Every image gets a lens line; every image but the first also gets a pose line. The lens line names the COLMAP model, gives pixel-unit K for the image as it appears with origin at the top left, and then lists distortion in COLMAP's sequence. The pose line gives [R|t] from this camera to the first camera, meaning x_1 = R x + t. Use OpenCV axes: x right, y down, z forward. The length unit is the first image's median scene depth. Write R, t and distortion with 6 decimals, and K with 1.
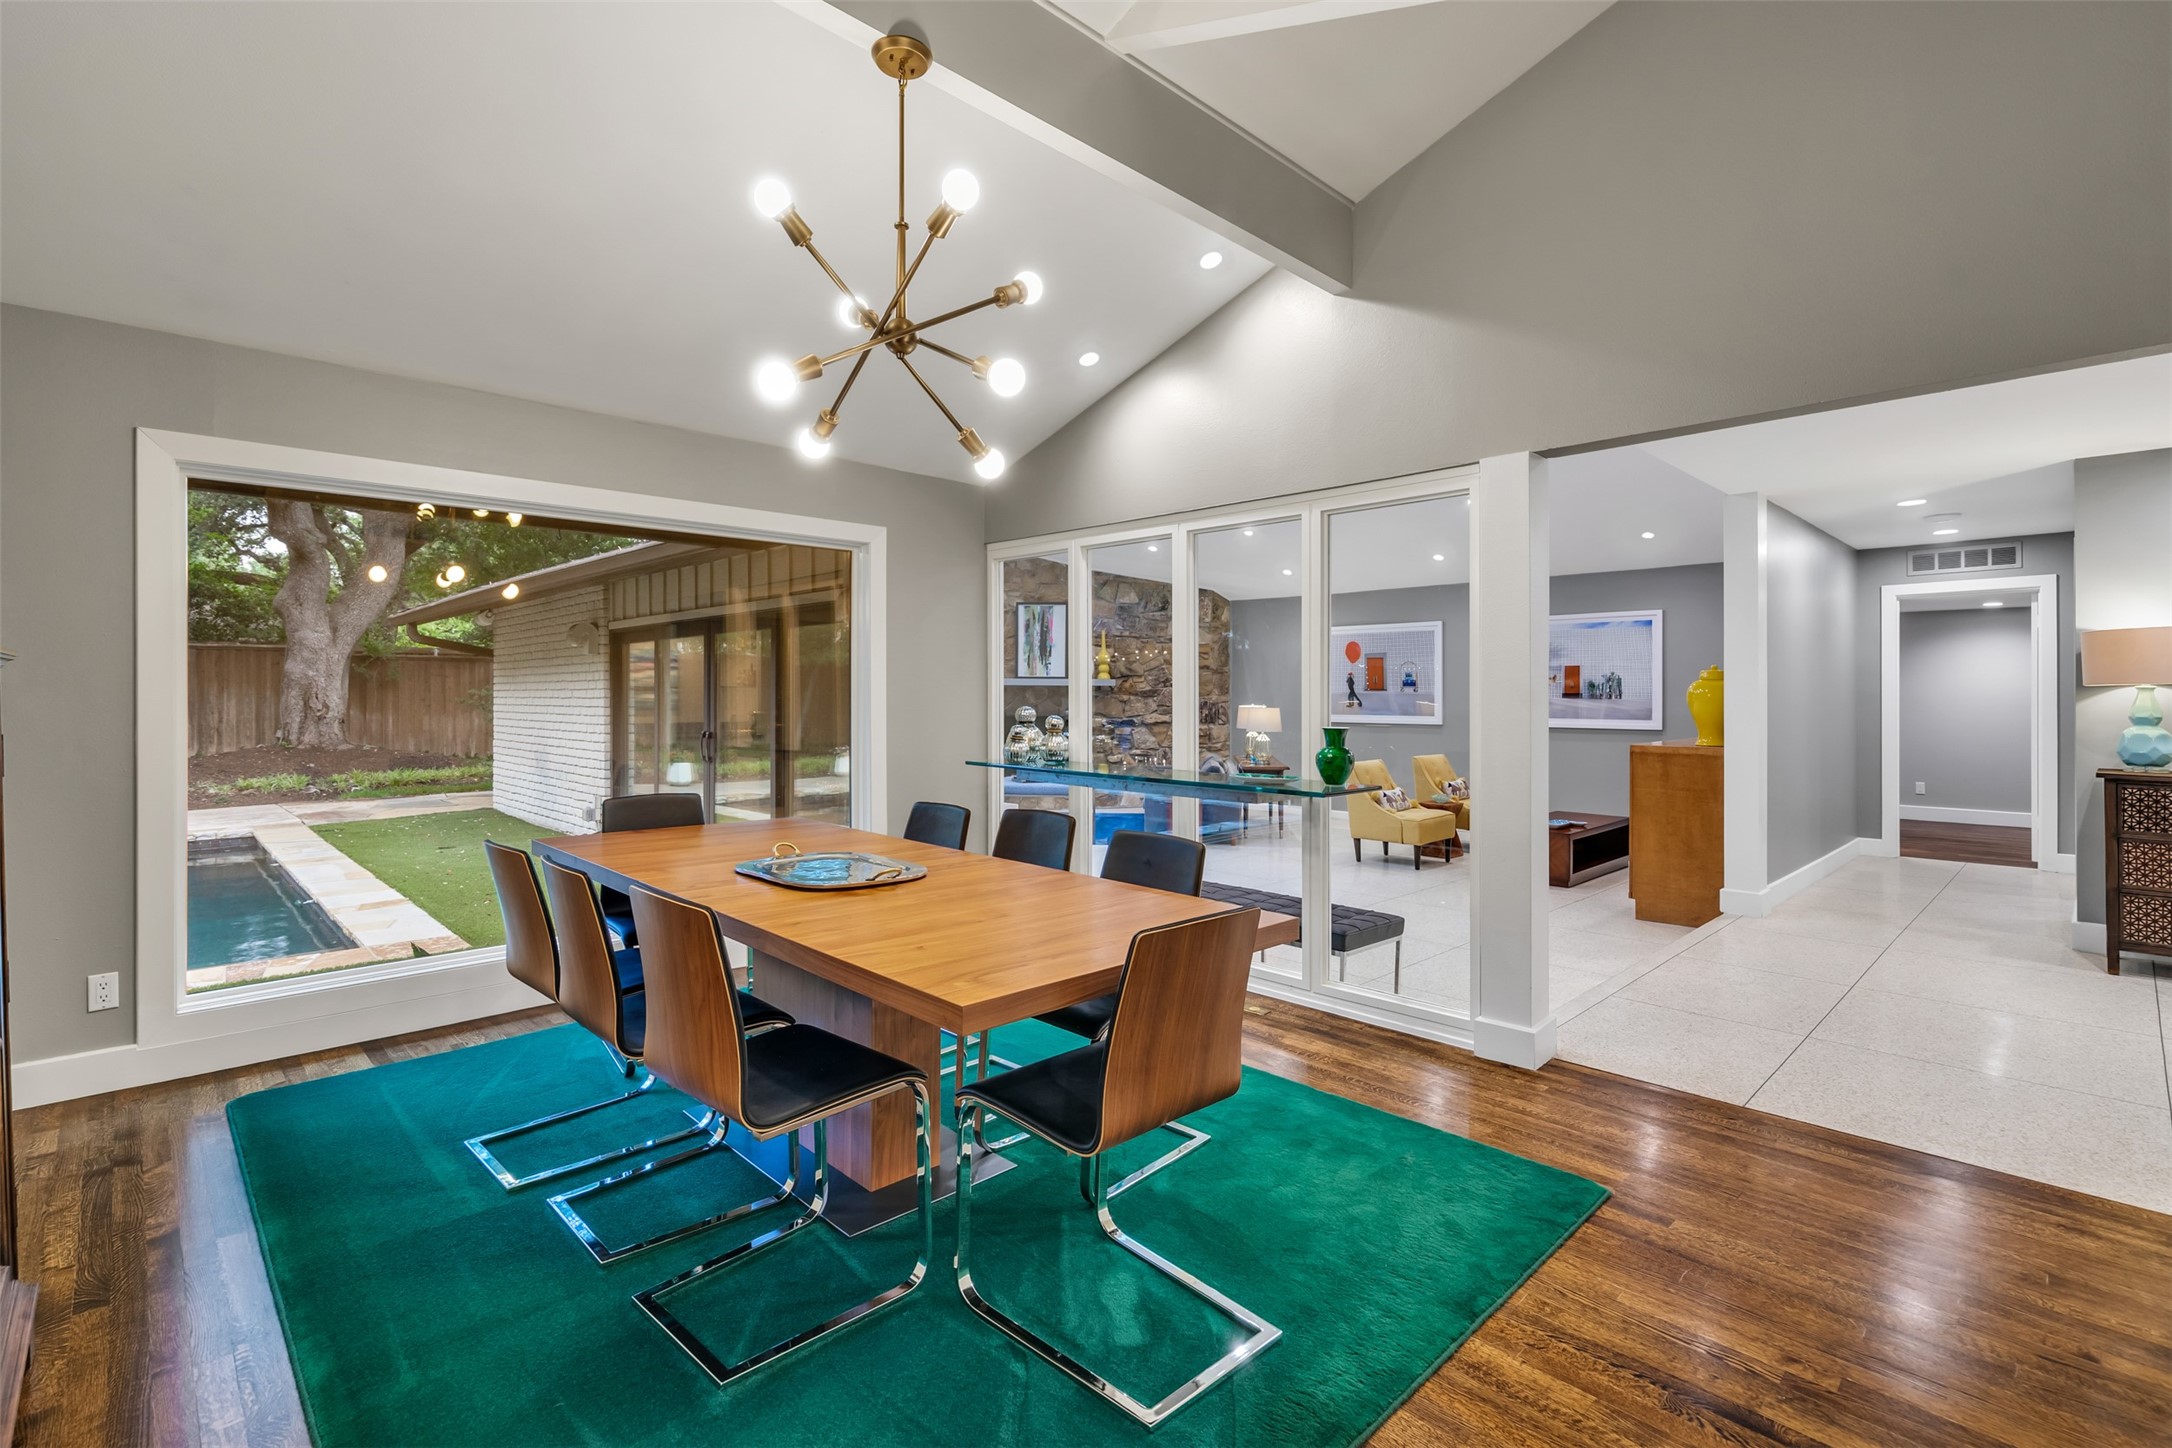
lens RADIAL K [[996.6, 0, 1088.2], [0, 996.6, 689.3], [0, 0, 1]] dist [-0.001999, -0.000187]
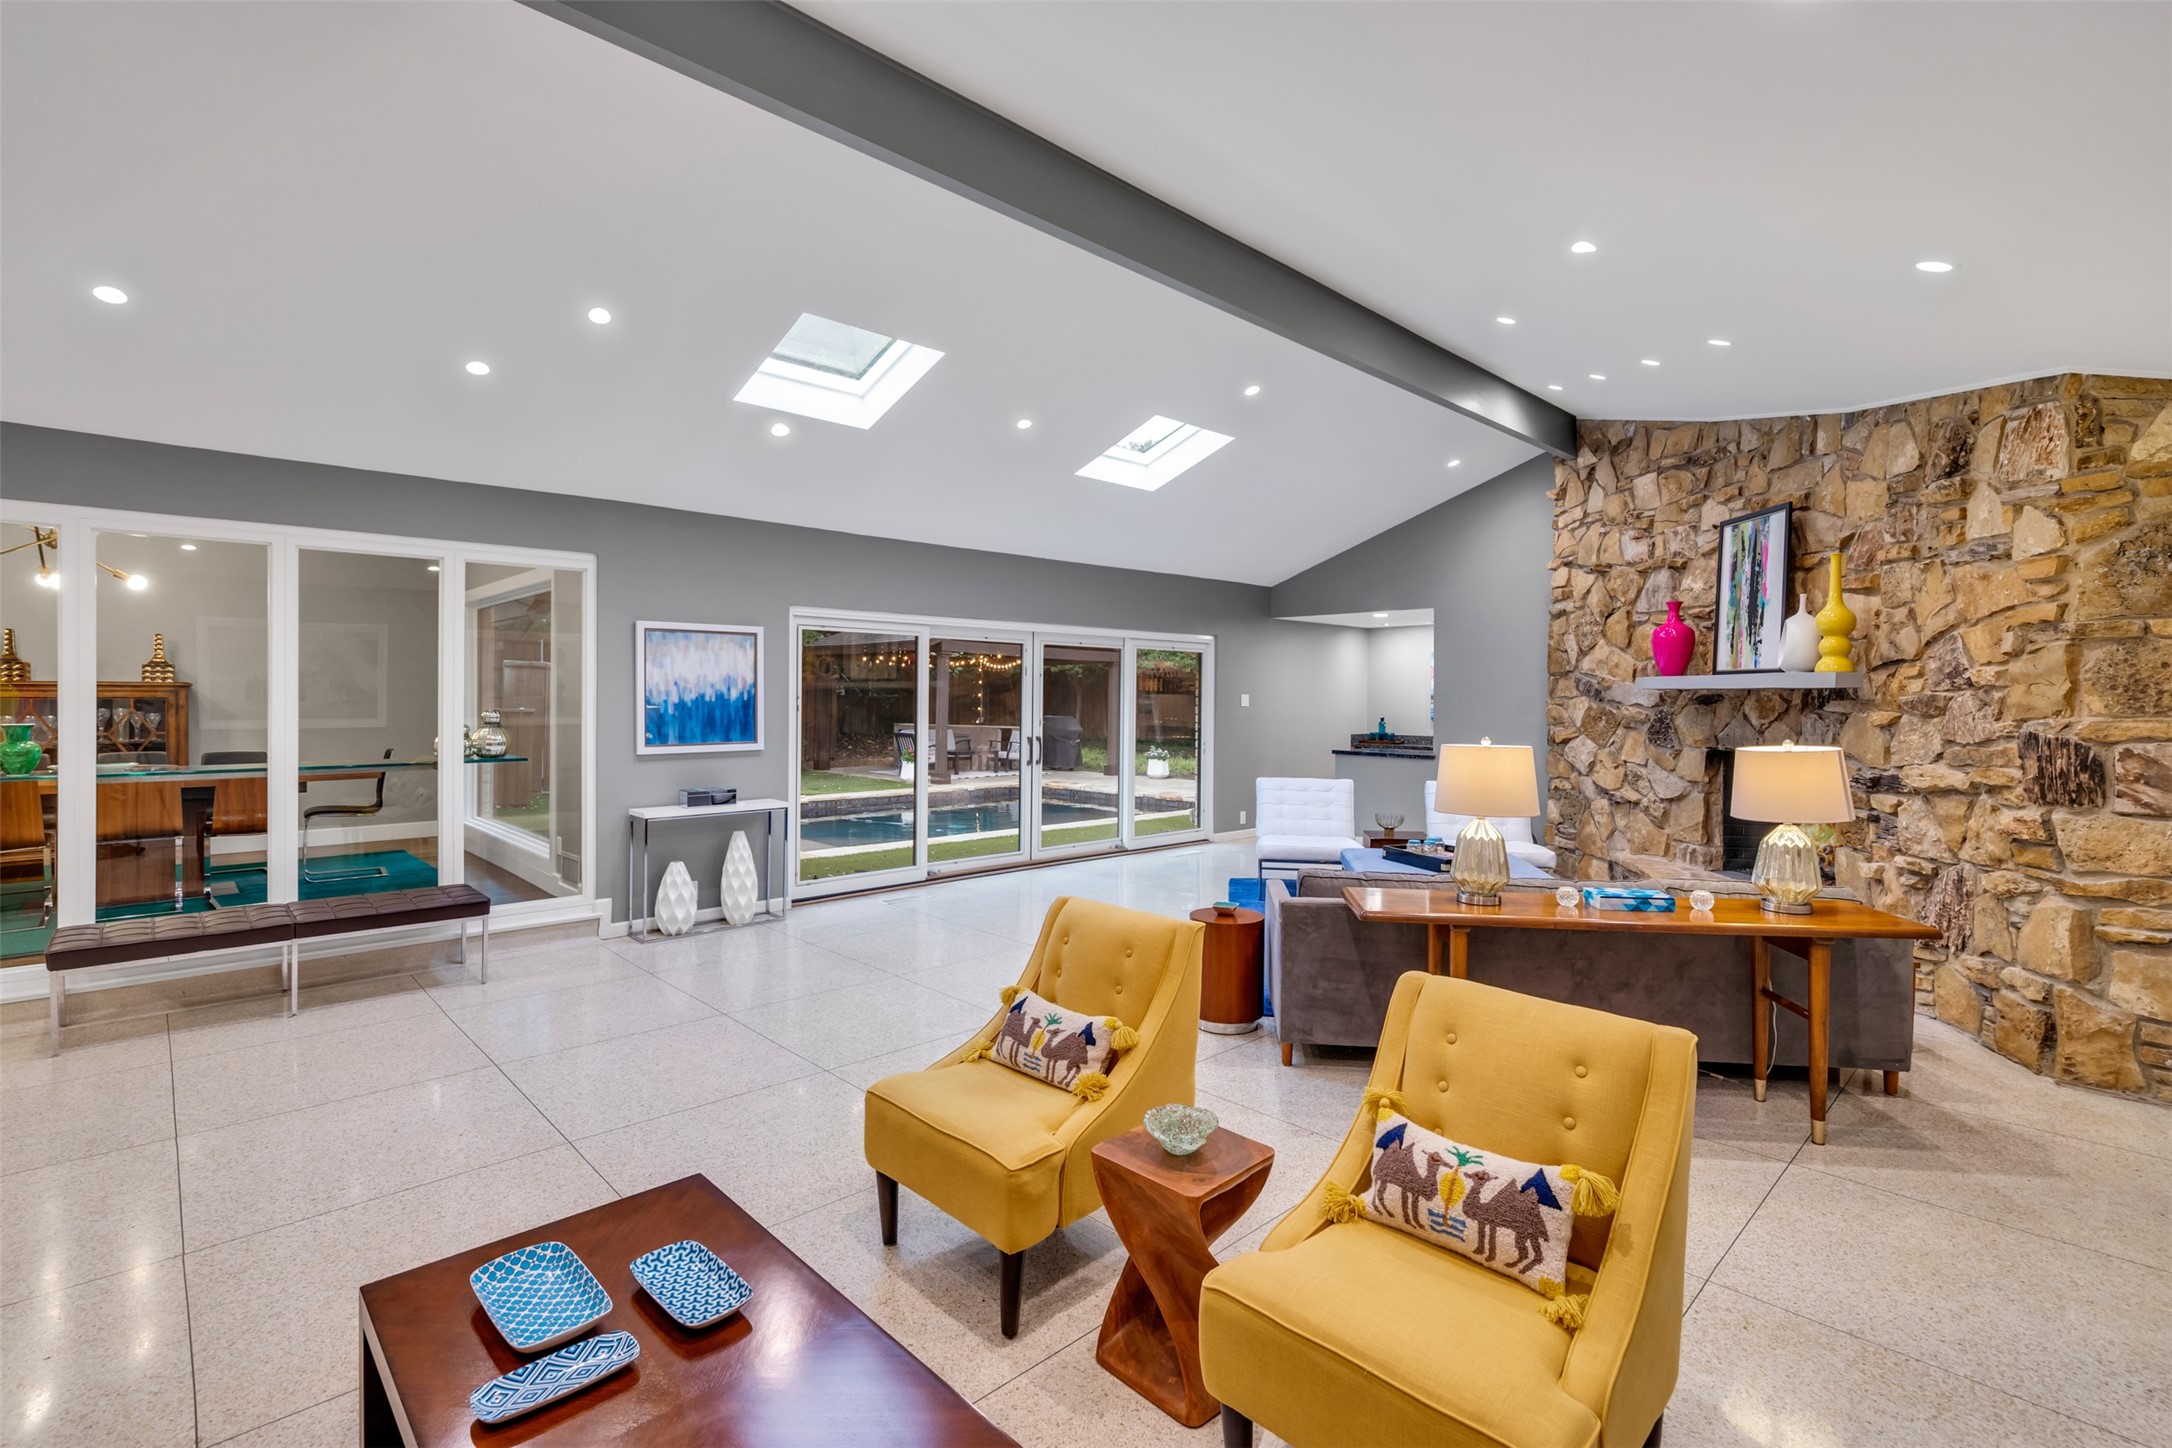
lens RADIAL K [[983.5, 0, 1088.7], [0, 983.5, 704.1], [0, 0, 1]] dist [0.000257, 0.000228]
pose [[-0.000747, 0.005202, -0.999986, 0.422761], [-0.002743, 0.999983, 0.005204, 0.001764], [0.999996, 0.002747, -0.000733, 0.692022]]
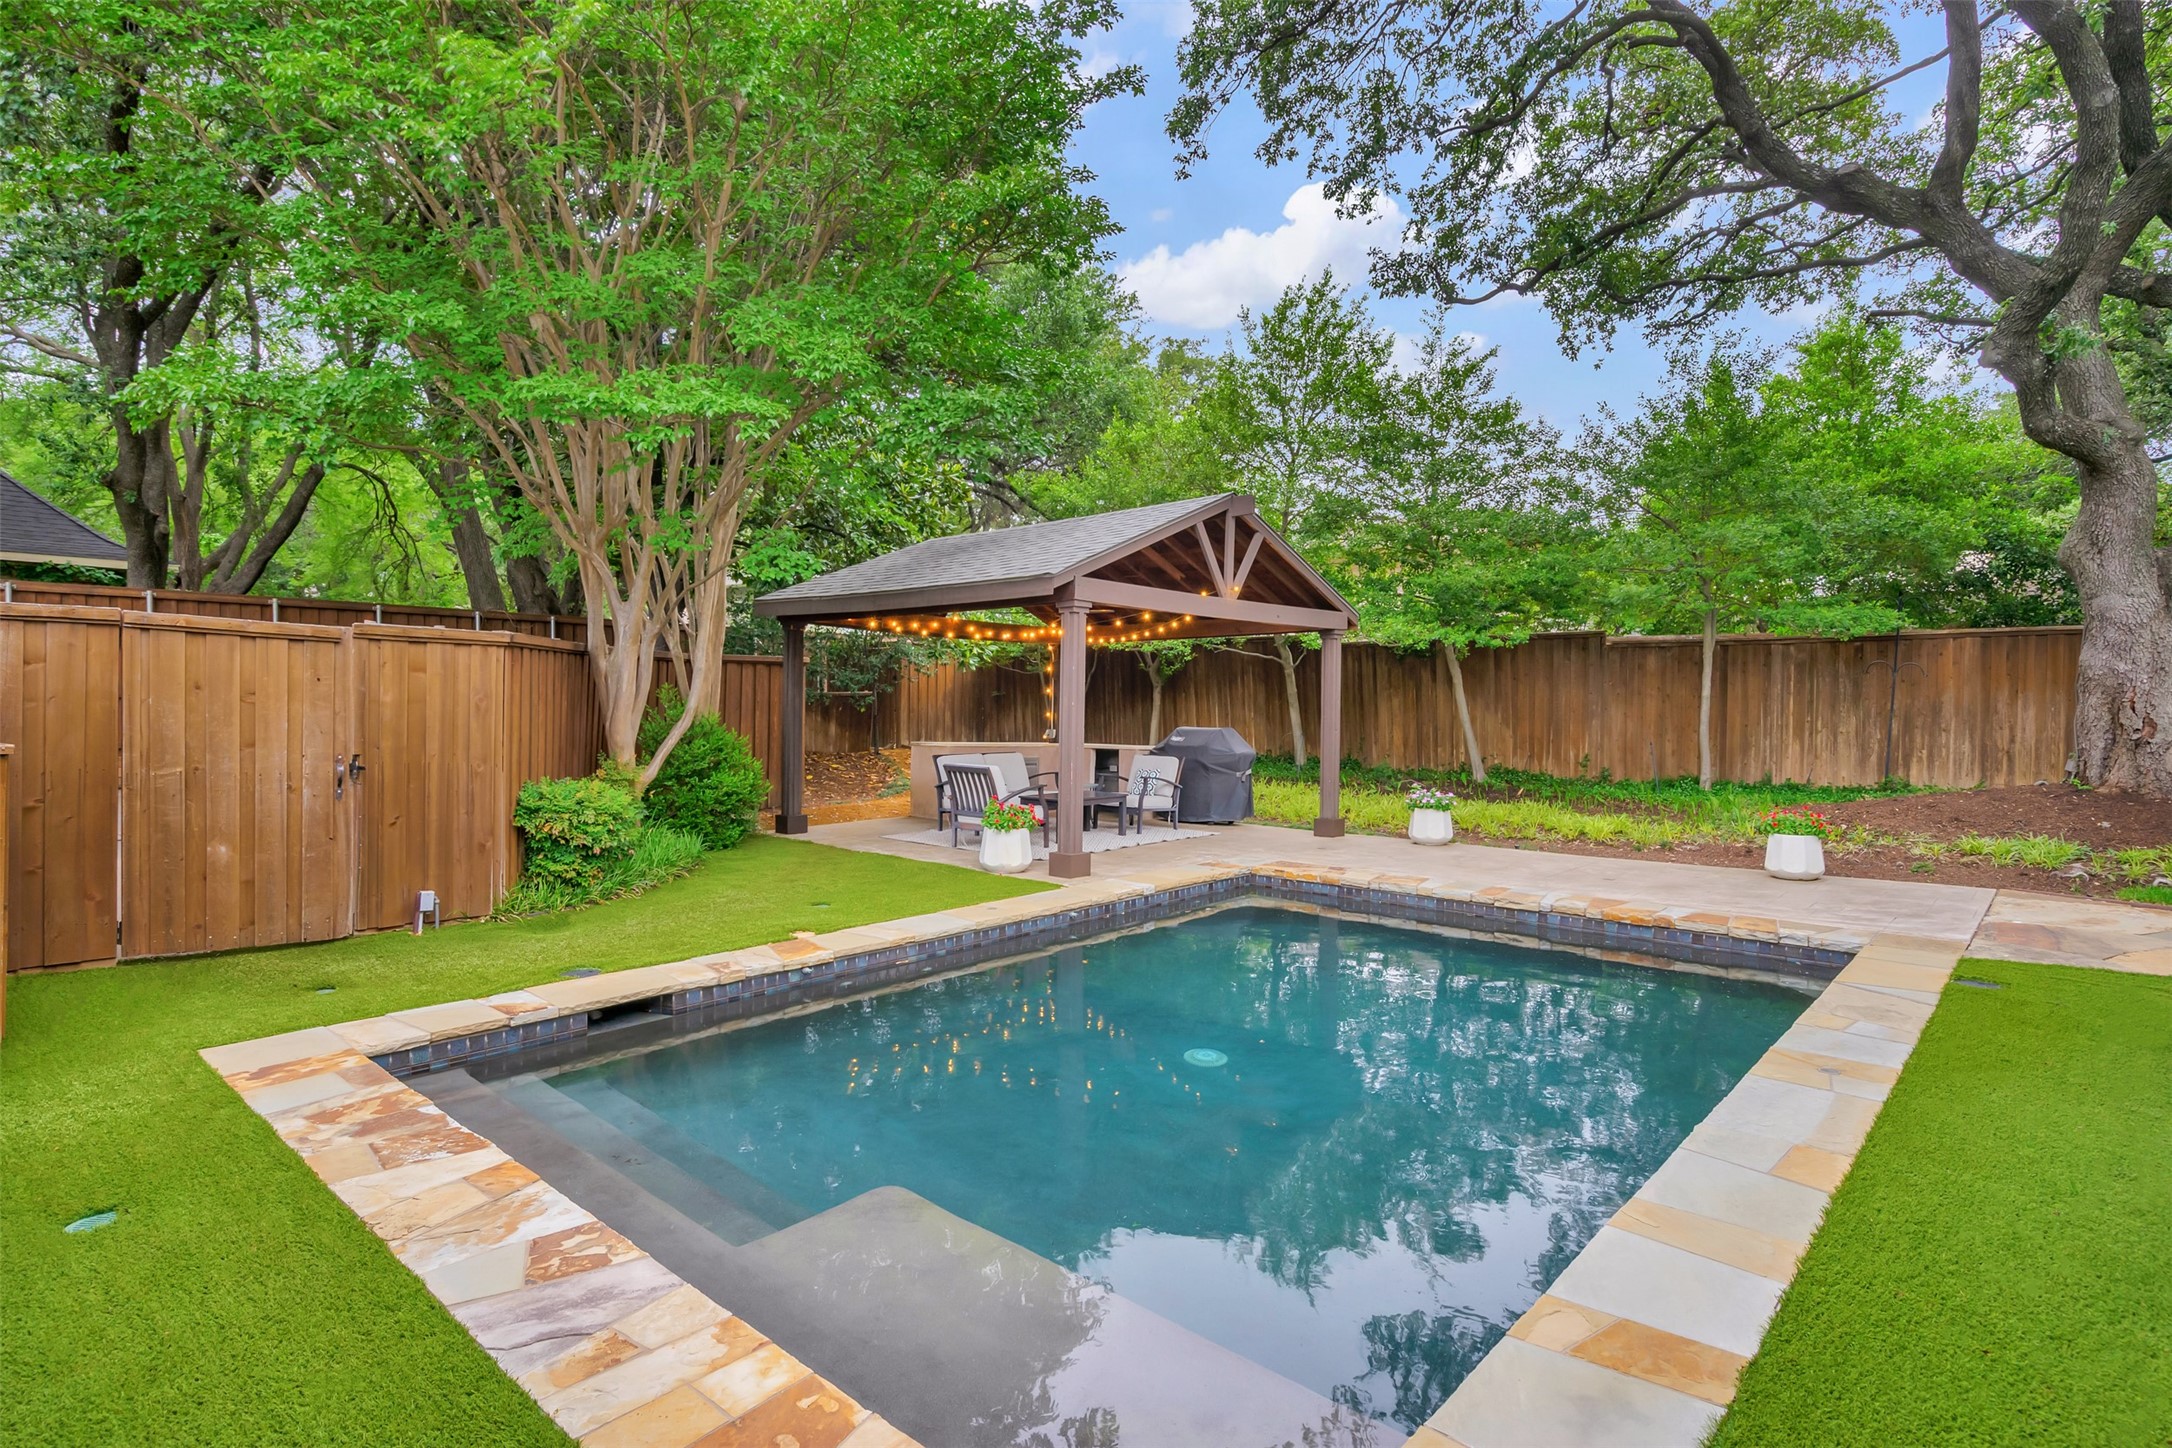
lens RADIAL K [[1103.2, 0, 1086.0], [0, 1103.2, 724.0], [0, 0, 1]] dist [0.000898, 0.000173]
pose [[0.059022, 0.026914, -0.997894, -0.210229], [0.002236, 0.999630, 0.027093, -0.001831], [0.998254, -0.003830, 0.058940, 0.448726]]
